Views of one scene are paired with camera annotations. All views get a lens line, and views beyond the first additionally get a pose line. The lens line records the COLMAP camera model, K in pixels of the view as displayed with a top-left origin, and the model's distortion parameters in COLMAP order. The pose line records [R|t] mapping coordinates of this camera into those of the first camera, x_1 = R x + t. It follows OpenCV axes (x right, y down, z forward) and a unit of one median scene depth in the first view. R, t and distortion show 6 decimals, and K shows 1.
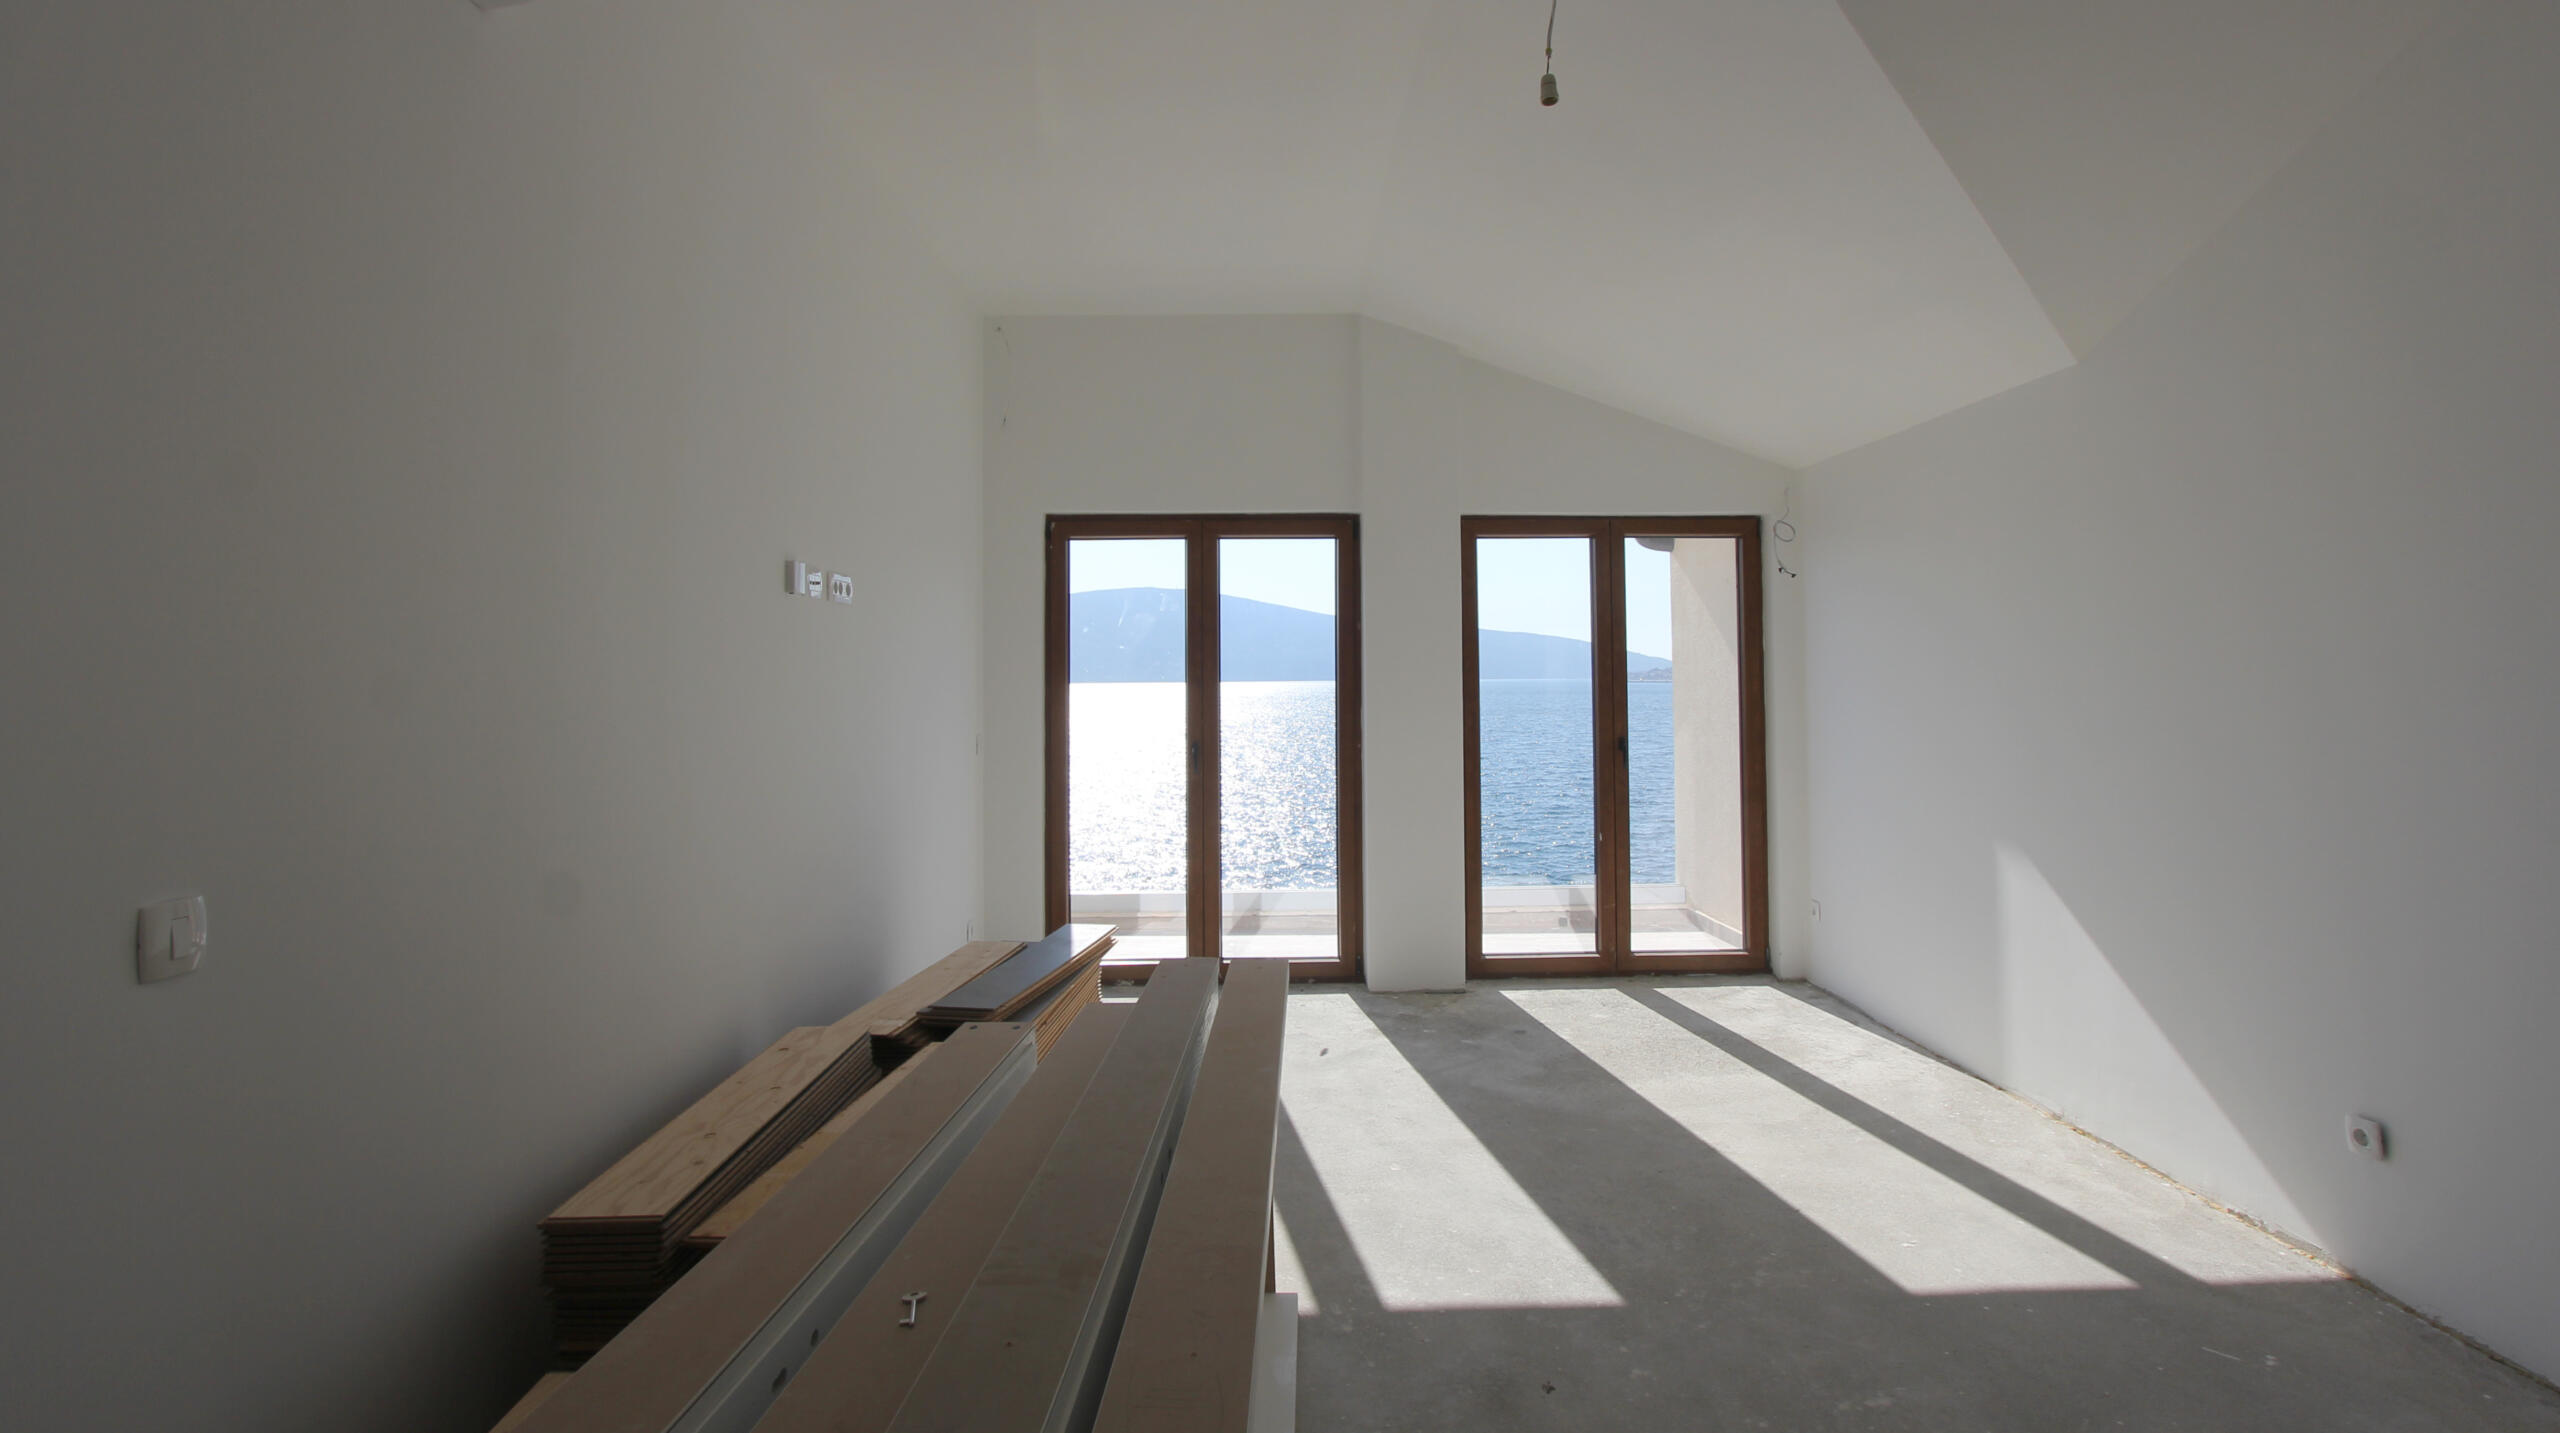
lens RADIAL K [[1366.1, 0, 1282.1], [0, 1366.1, 659.8], [0, 0, 1]] dist [0.000677, 0.000035]
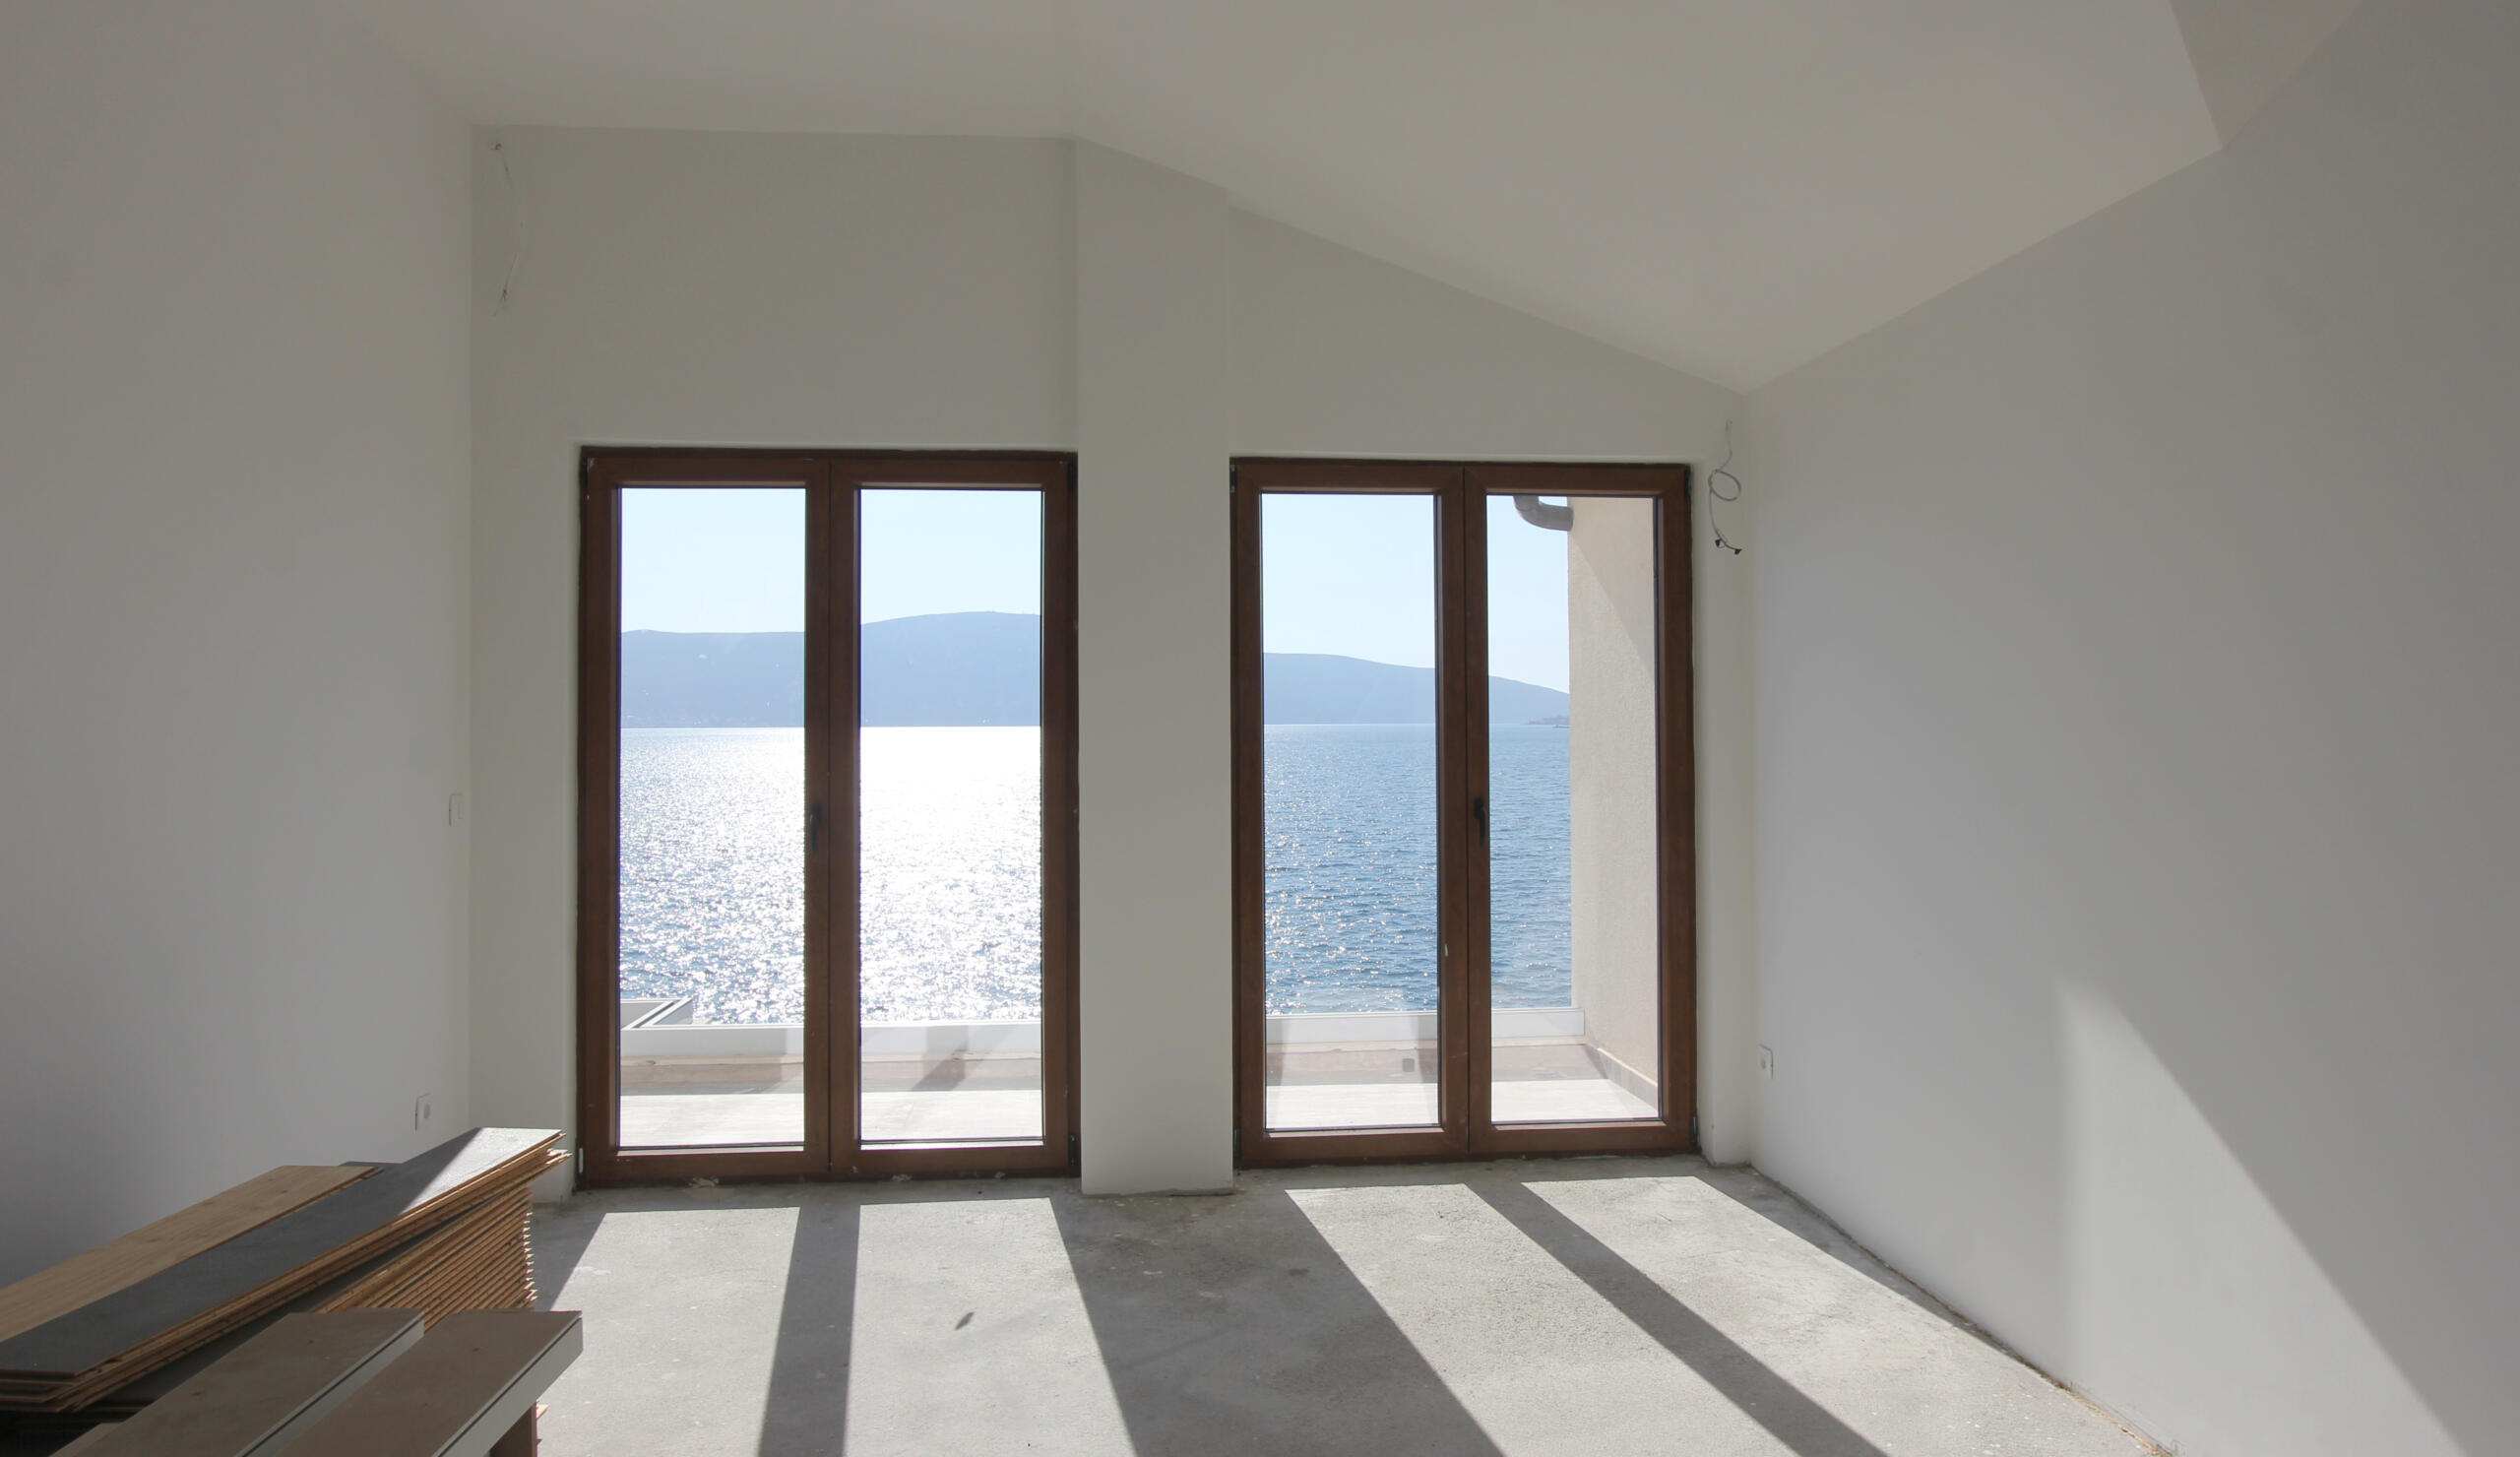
lens RADIAL K [[1565.7, 0, 1260.0], [0, 1565.7, 728.5], [0, 0, 1]] dist [-0.003941, -0.000597]
pose [[0.998466, 0.003540, 0.055257, 0.102809], [-0.004388, 0.999874, 0.015234, 0.012002], [-0.055196, -0.015453, 0.998356, 0.258035]]
